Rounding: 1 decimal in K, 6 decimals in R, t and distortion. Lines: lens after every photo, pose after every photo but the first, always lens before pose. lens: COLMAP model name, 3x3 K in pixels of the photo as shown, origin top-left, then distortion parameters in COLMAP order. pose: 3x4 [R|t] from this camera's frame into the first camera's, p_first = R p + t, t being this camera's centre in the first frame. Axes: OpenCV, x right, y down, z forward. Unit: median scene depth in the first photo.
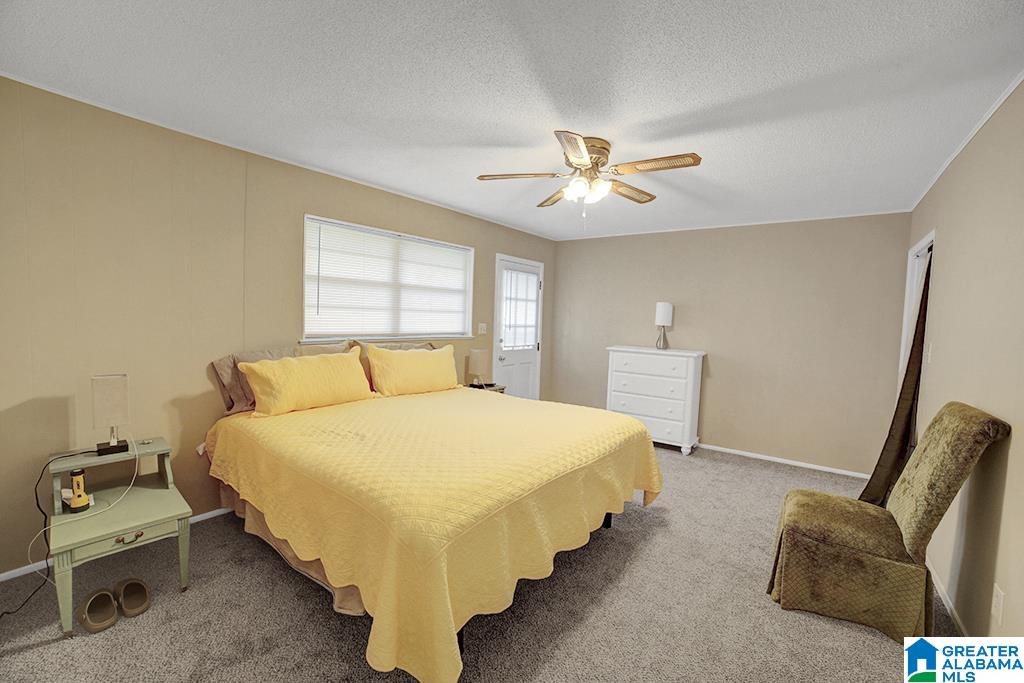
lens RADIAL K [[428.7, 0, 514.9], [0, 428.7, 355.4], [0, 0, 1]] dist [-0.109090, 0.038209]
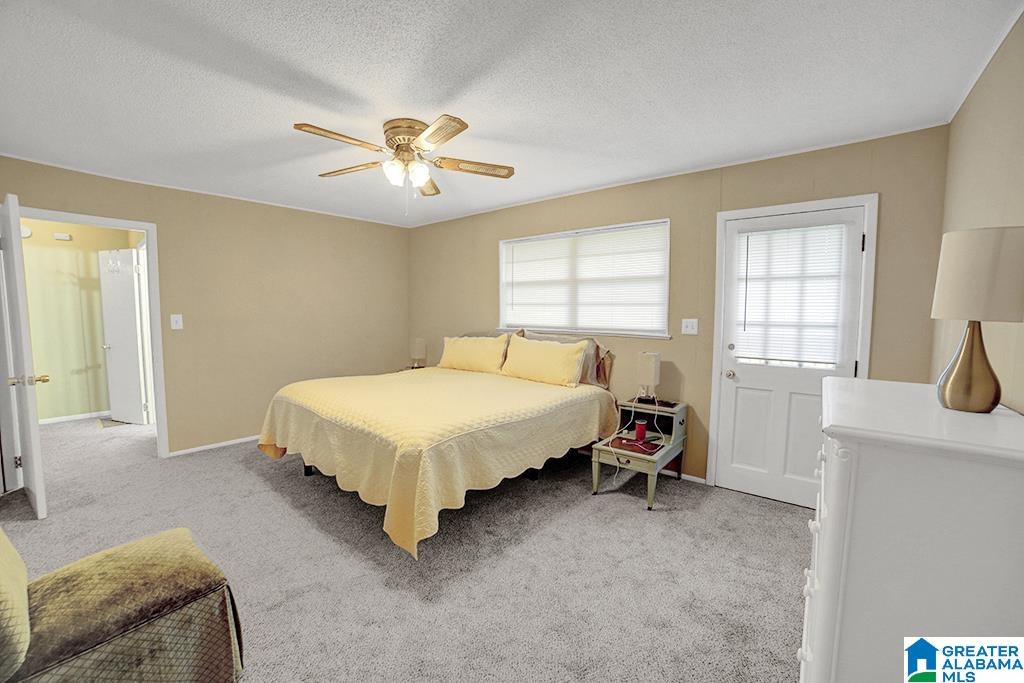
lens RADIAL K [[428.7, 0, 514.9], [0, 428.7, 355.4], [0, 0, 1]] dist [-0.109090, 0.038209]
pose [[-0.065647, 0.067630, -0.995548, 0.674438], [-0.096990, 0.992544, 0.073822, -0.039776], [0.993118, 0.101405, -0.058598, 0.796951]]
